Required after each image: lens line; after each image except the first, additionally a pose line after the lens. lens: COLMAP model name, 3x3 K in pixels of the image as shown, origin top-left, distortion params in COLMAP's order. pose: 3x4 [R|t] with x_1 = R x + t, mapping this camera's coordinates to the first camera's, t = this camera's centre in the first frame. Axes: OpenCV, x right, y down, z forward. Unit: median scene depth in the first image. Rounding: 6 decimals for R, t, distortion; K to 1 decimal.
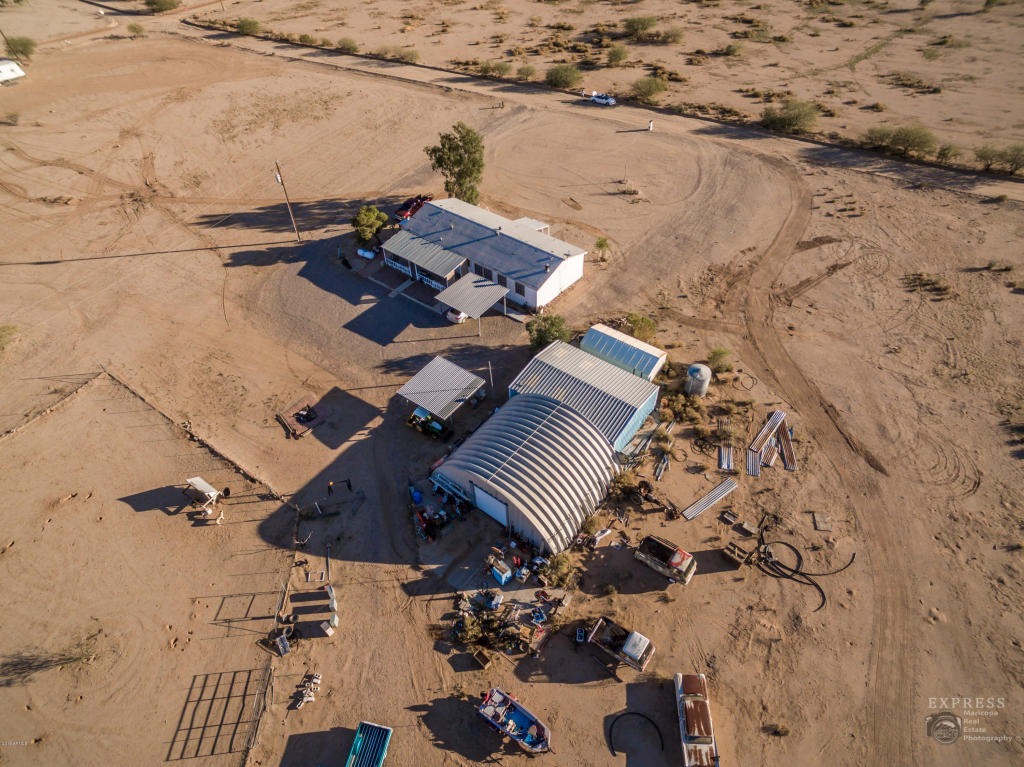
lens RADIAL K [[591.7, 0, 512.3], [0, 591.7, 389.9], [0, 0, 1]] dist [-0.103778, 0.085507]
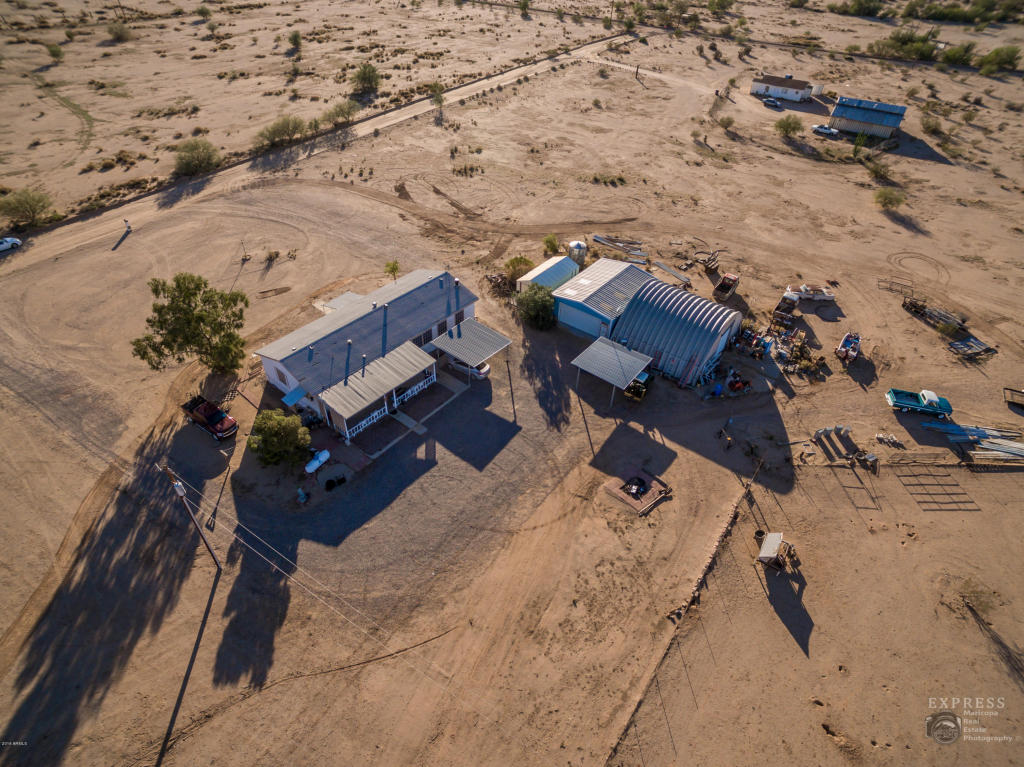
lens RADIAL K [[591.7, 0, 512.3], [0, 591.7, 389.9], [0, 0, 1]] dist [-0.103778, 0.085507]
pose [[0.004658, -0.635855, 0.771795, -1.026626], [0.696685, 0.555732, 0.453643, -0.615378], [-0.717362, 0.535585, 0.445579, 0.731983]]
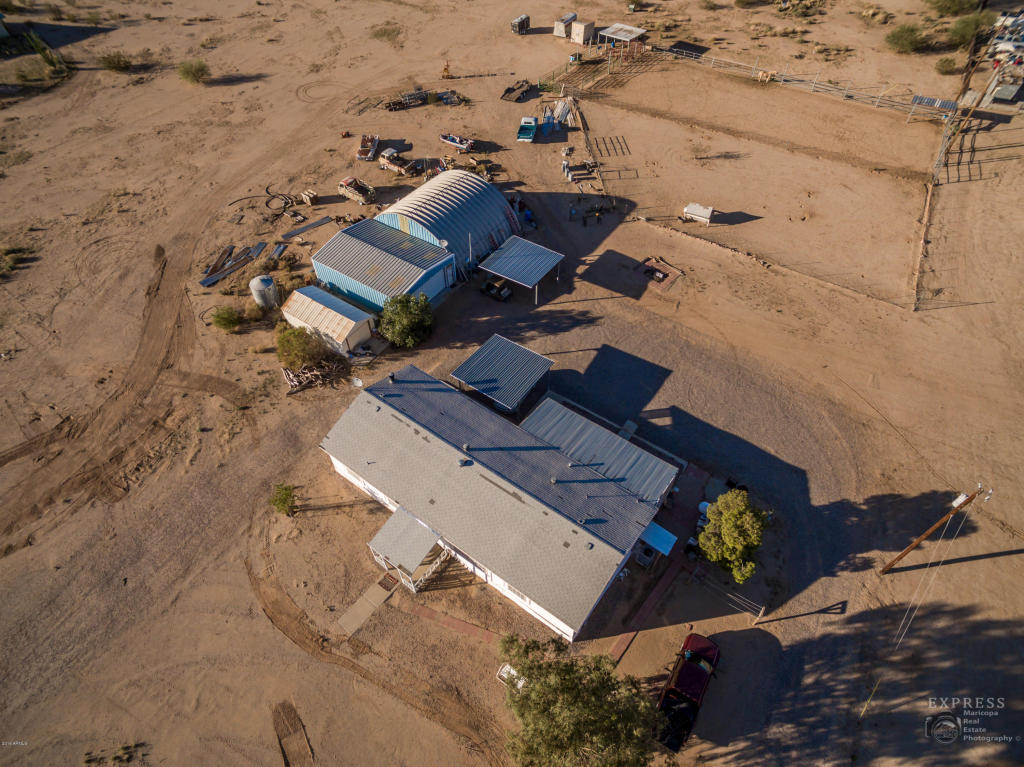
lens RADIAL K [[591.7, 0, 512.3], [0, 591.7, 389.9], [0, 0, 1]] dist [-0.103778, 0.085507]
pose [[-0.998287, 0.058391, -0.003696, -0.094783], [-0.009560, -0.100471, 0.994894, -1.102829], [0.057721, 0.993225, 0.100857, 1.189405]]
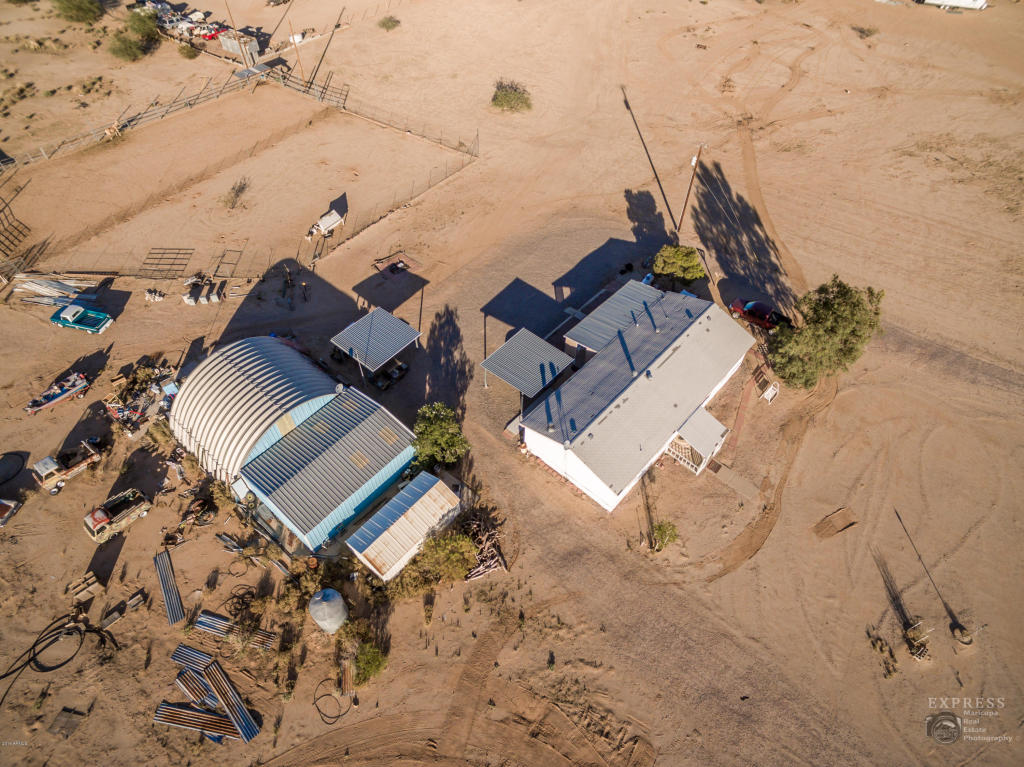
lens RADIAL K [[591.7, 0, 512.3], [0, 591.7, 389.9], [0, 0, 1]] dist [-0.103778, 0.085507]
pose [[-0.054170, 0.787031, -0.614531, 0.570764], [-0.725509, 0.391835, 0.565776, -0.732474], [0.686077, 0.476496, 0.549772, 0.702101]]
